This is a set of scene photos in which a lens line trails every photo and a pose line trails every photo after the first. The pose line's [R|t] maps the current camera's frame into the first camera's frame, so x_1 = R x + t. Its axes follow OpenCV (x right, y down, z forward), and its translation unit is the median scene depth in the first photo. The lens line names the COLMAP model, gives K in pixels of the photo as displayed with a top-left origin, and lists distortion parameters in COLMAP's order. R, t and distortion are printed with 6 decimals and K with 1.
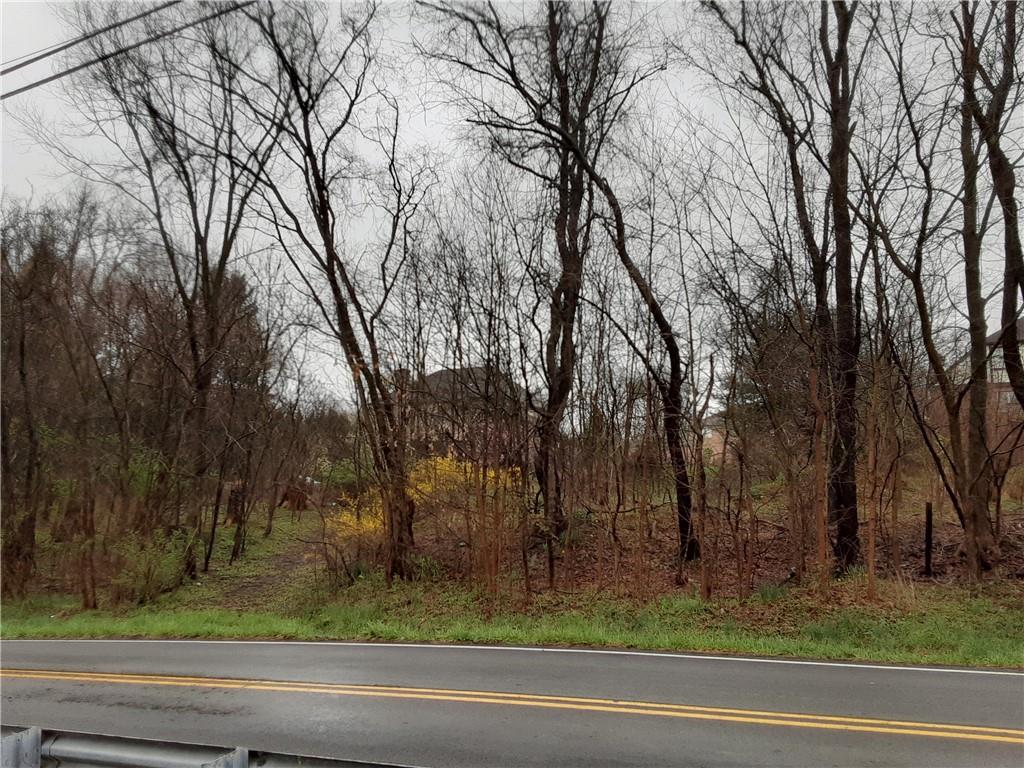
lens RADIAL K [[883.3, 0, 496.9], [0, 883.3, 388.1], [0, 0, 1]] dist [0.189858, -0.285669]
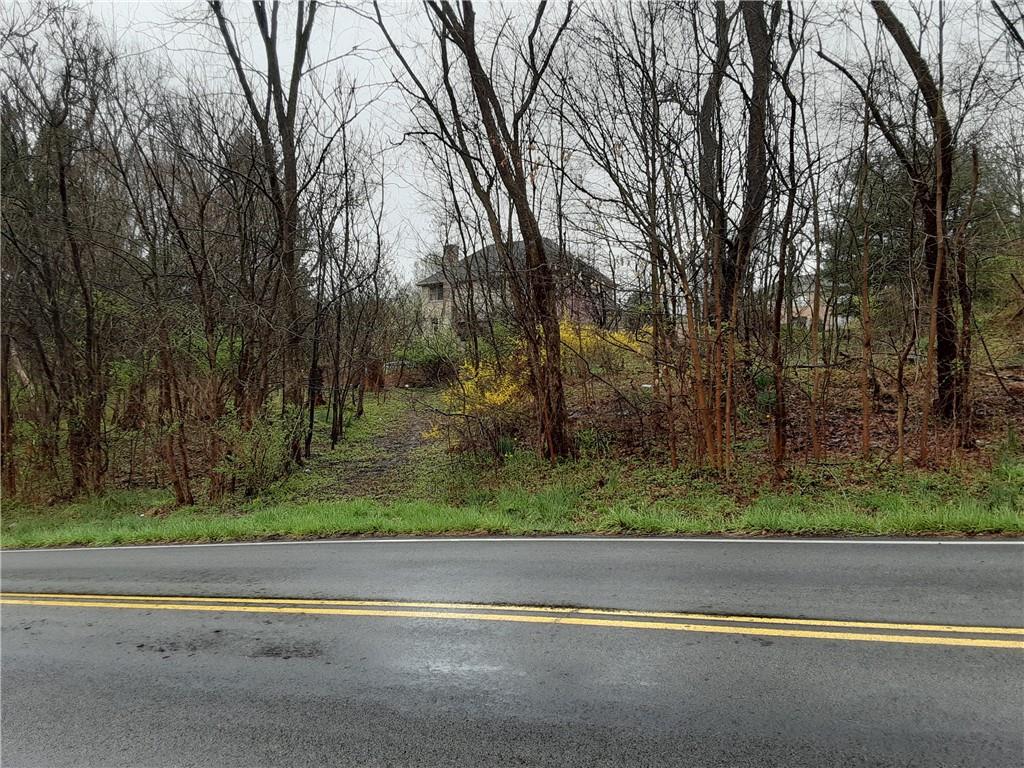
lens RADIAL K [[883.3, 0, 496.9], [0, 883.3, 388.1], [0, 0, 1]] dist [0.189858, -0.285669]
pose [[0.998879, -0.041147, -0.023382, -0.150310], [0.043681, 0.991707, 0.120870, 0.056249], [0.018215, -0.121756, 0.992393, 0.226117]]
